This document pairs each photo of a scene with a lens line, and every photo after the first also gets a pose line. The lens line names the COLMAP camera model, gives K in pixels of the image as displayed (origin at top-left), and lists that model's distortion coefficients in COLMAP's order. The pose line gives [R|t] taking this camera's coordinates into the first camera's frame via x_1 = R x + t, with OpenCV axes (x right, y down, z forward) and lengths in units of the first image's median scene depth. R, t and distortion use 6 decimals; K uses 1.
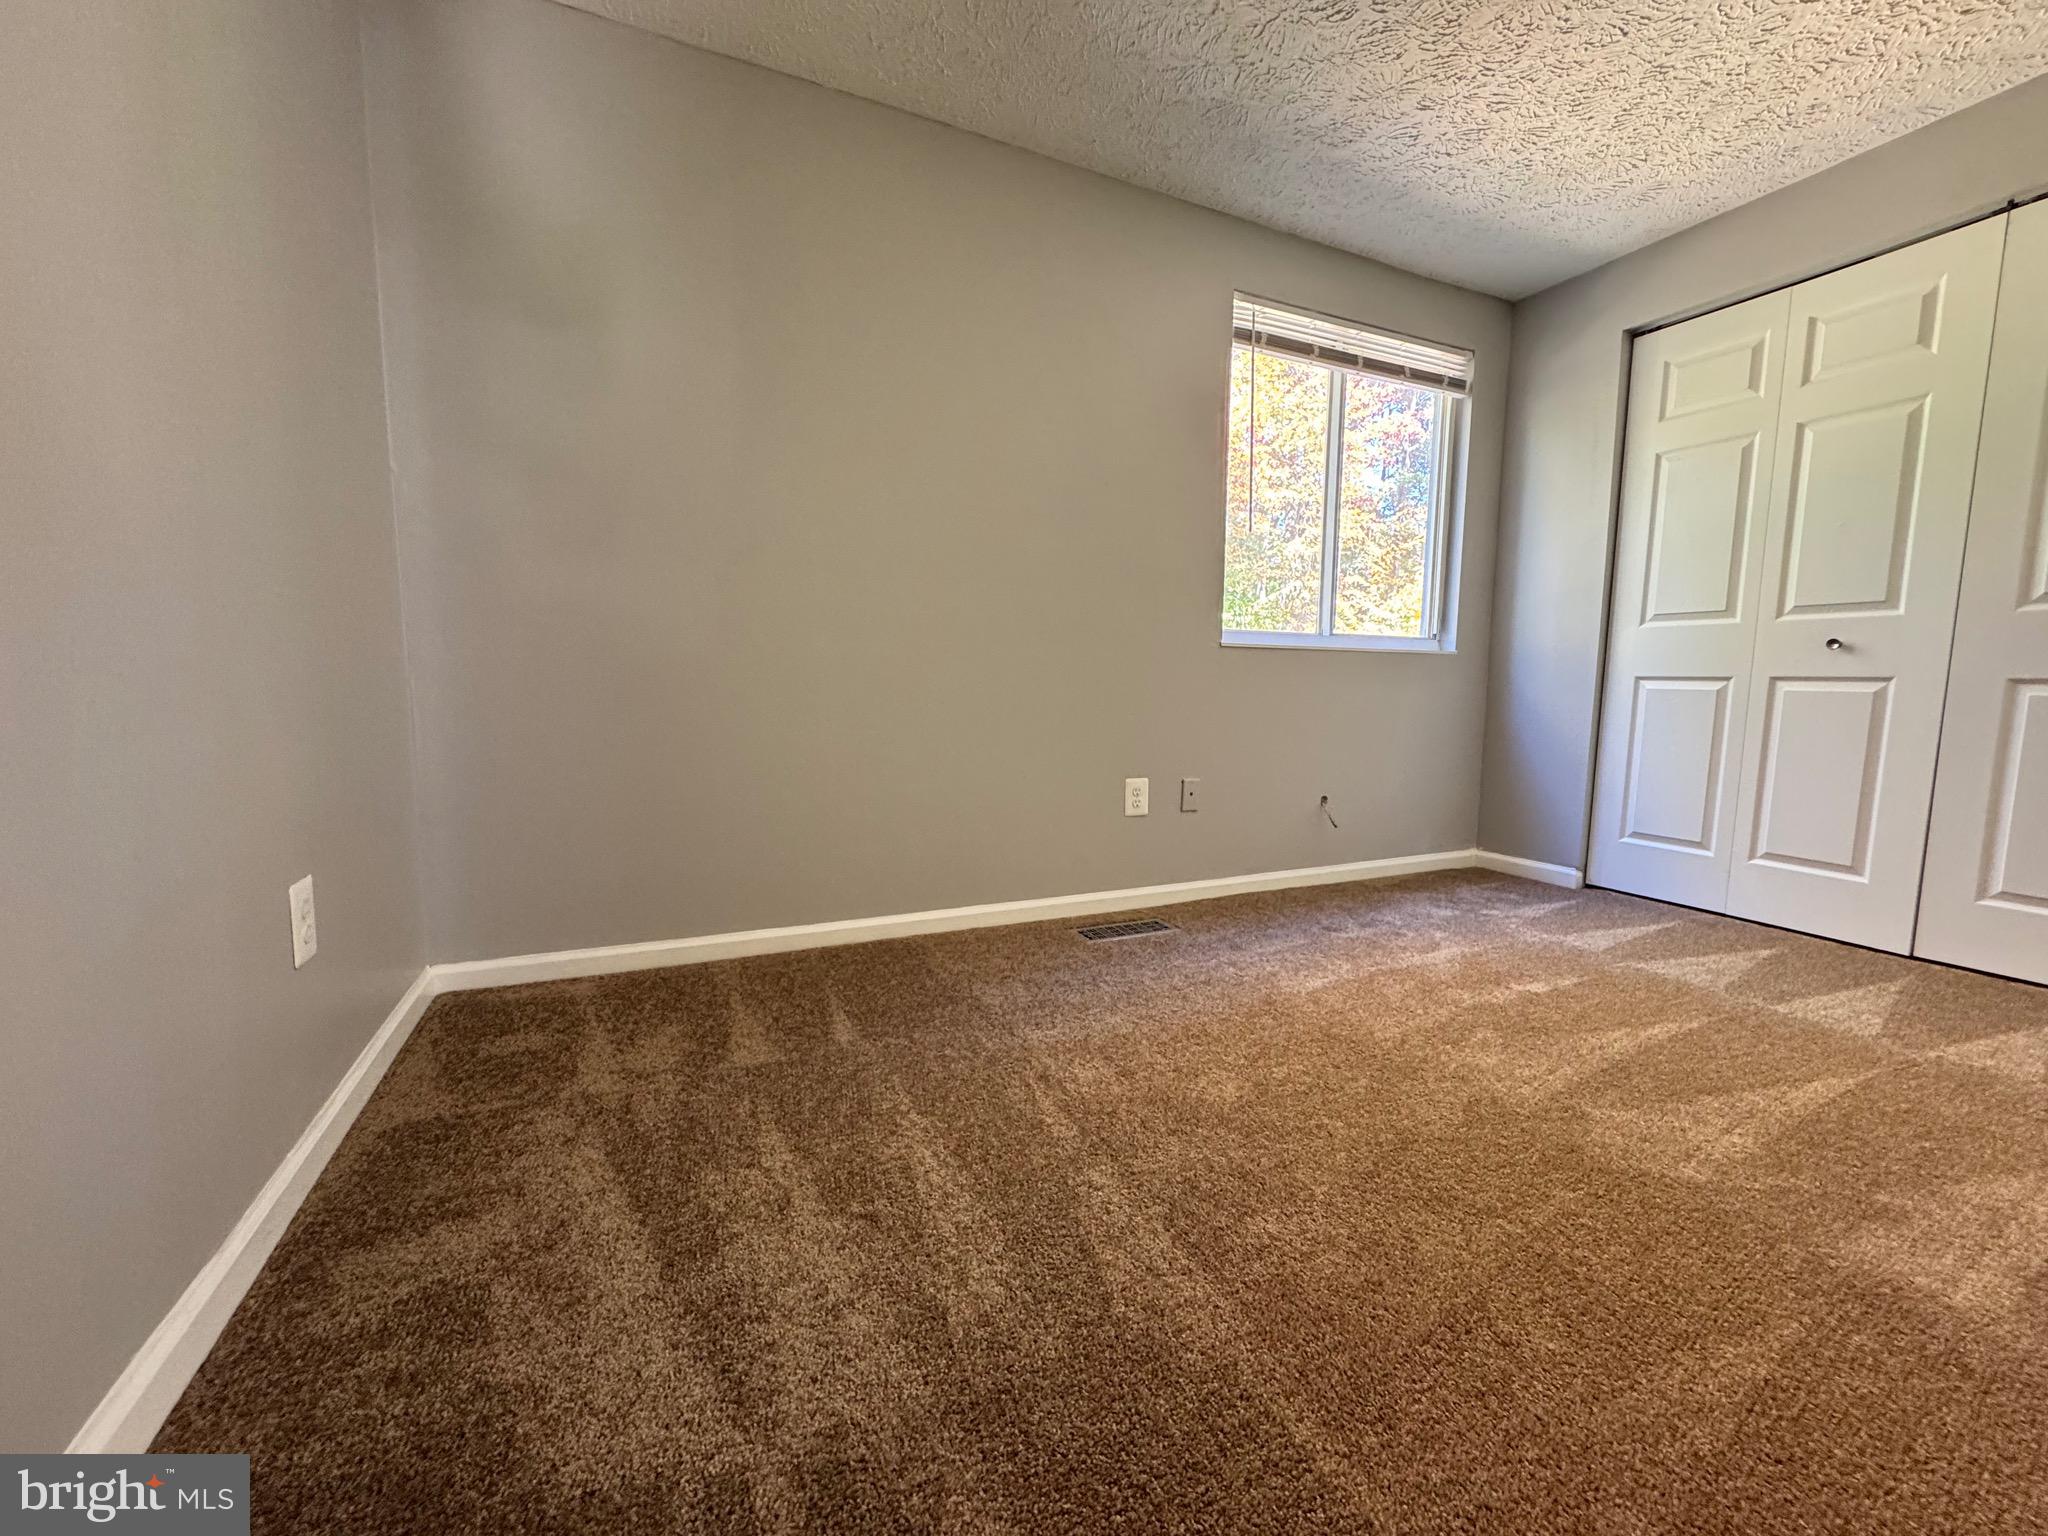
lens RADIAL K [[818.1, 0, 1024.0], [0, 818.1, 768.0], [0, 0, 1]] dist [-0.000964, -0.000327]
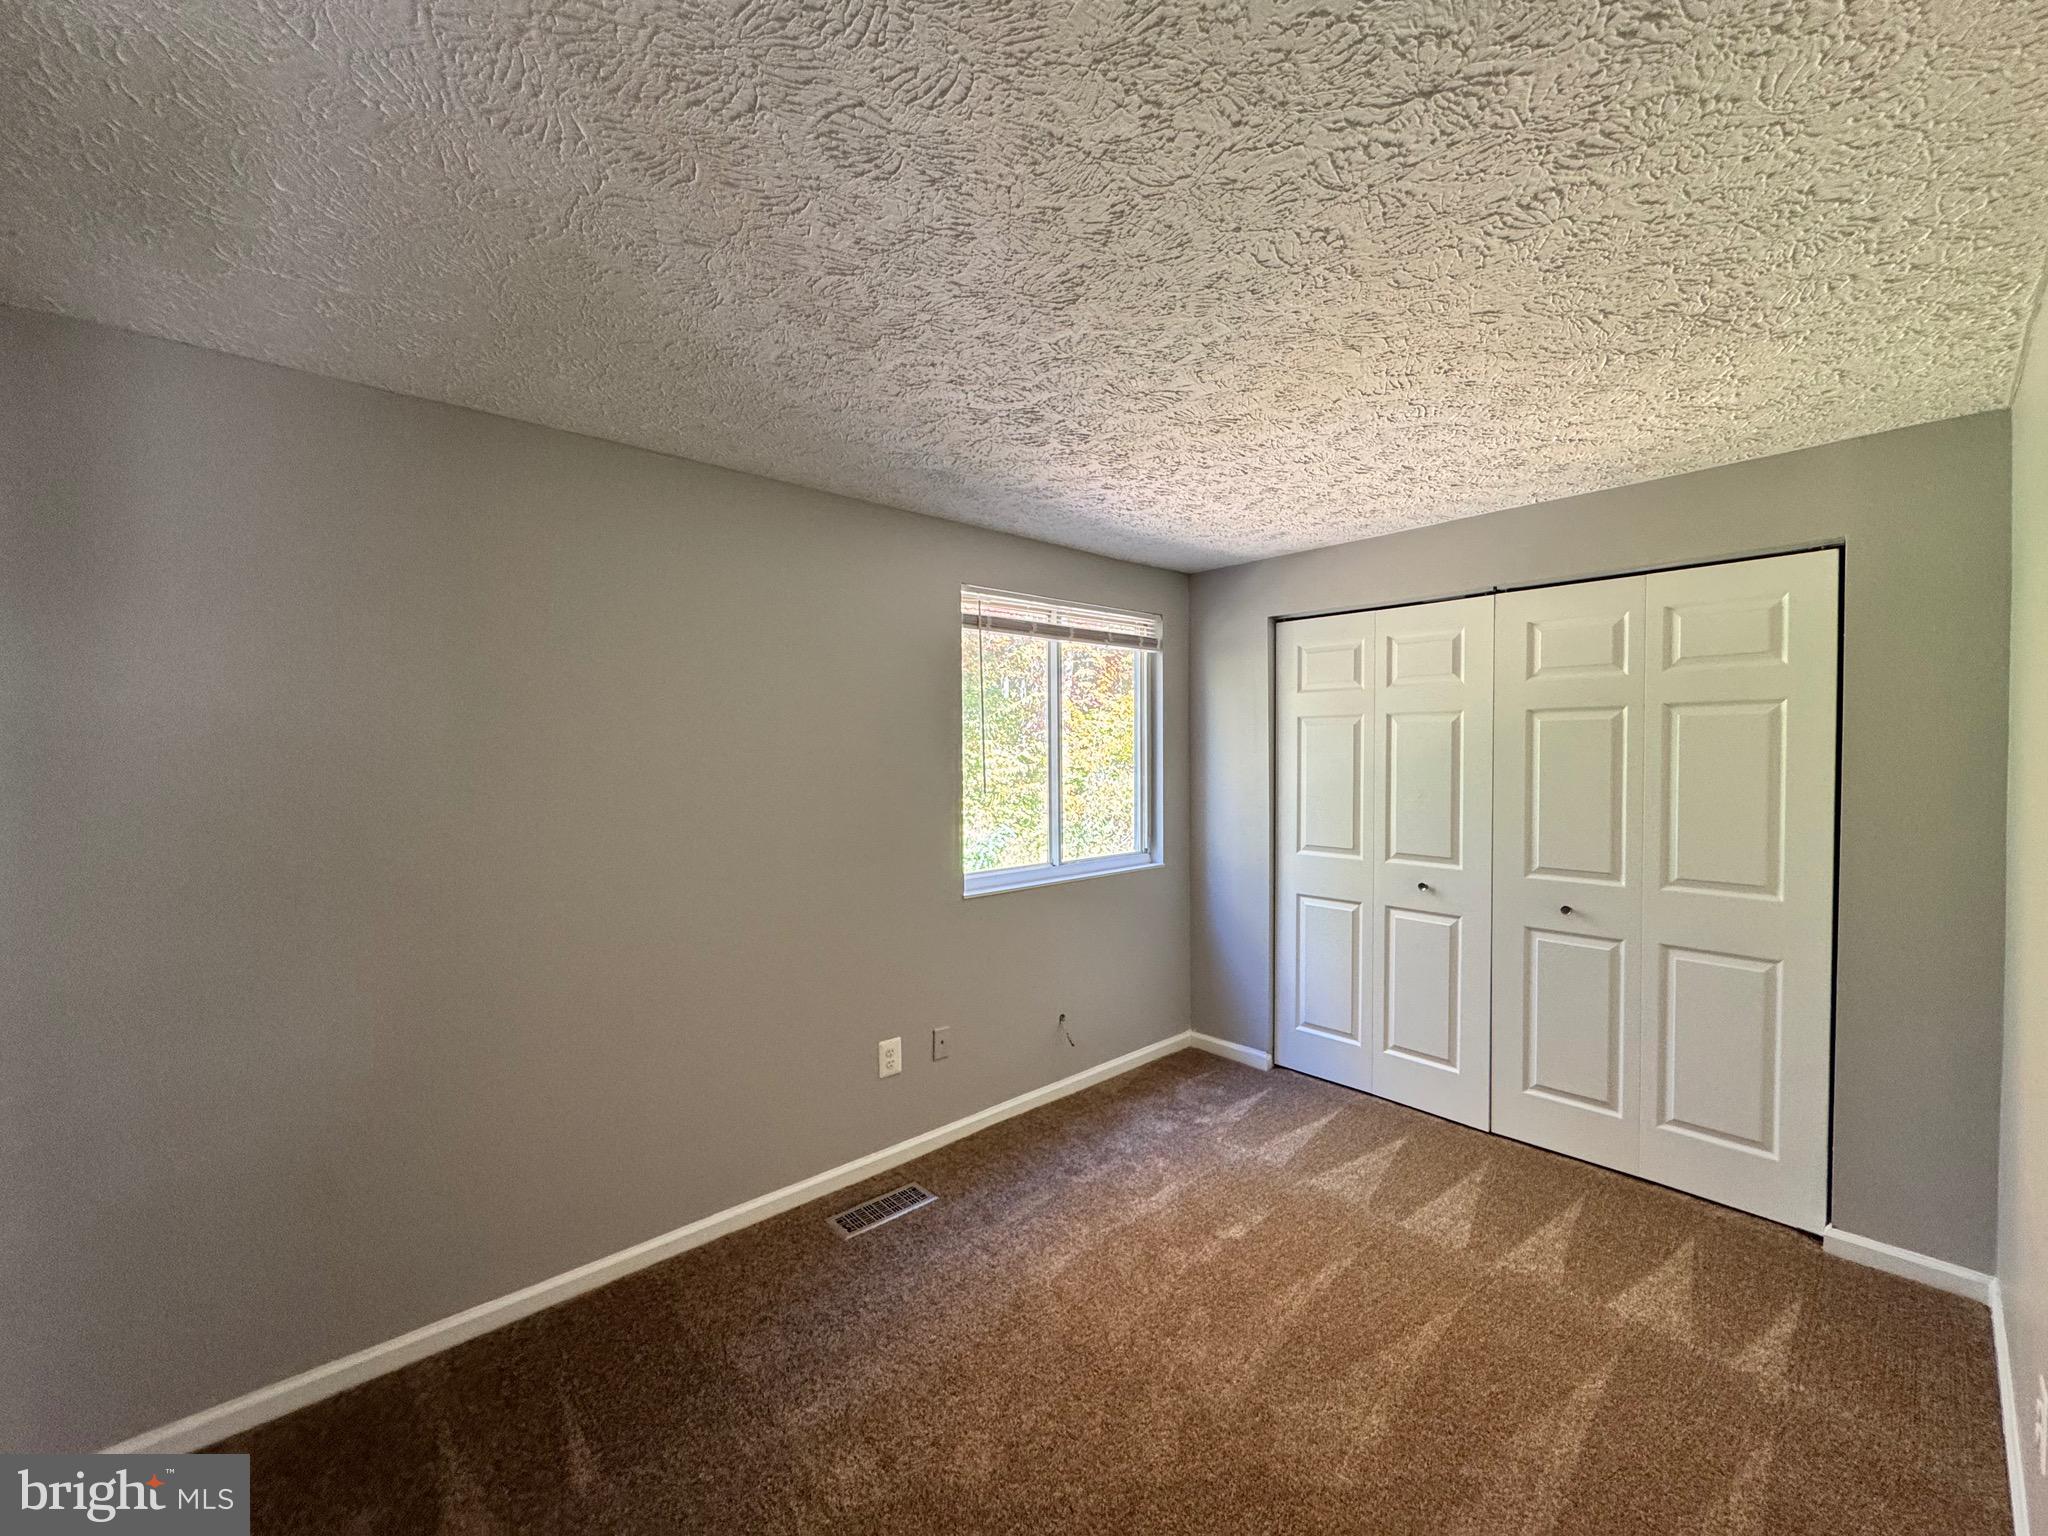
lens RADIAL K [[818.1, 0, 1024.0], [0, 818.1, 768.0], [0, 0, 1]] dist [-0.000964, -0.000327]
pose [[0.955646, -0.024460, 0.293501, 0.005306], [0.048329, 0.996060, -0.074350, -0.263762], [-0.290526, 0.085237, 0.953063, -0.071602]]
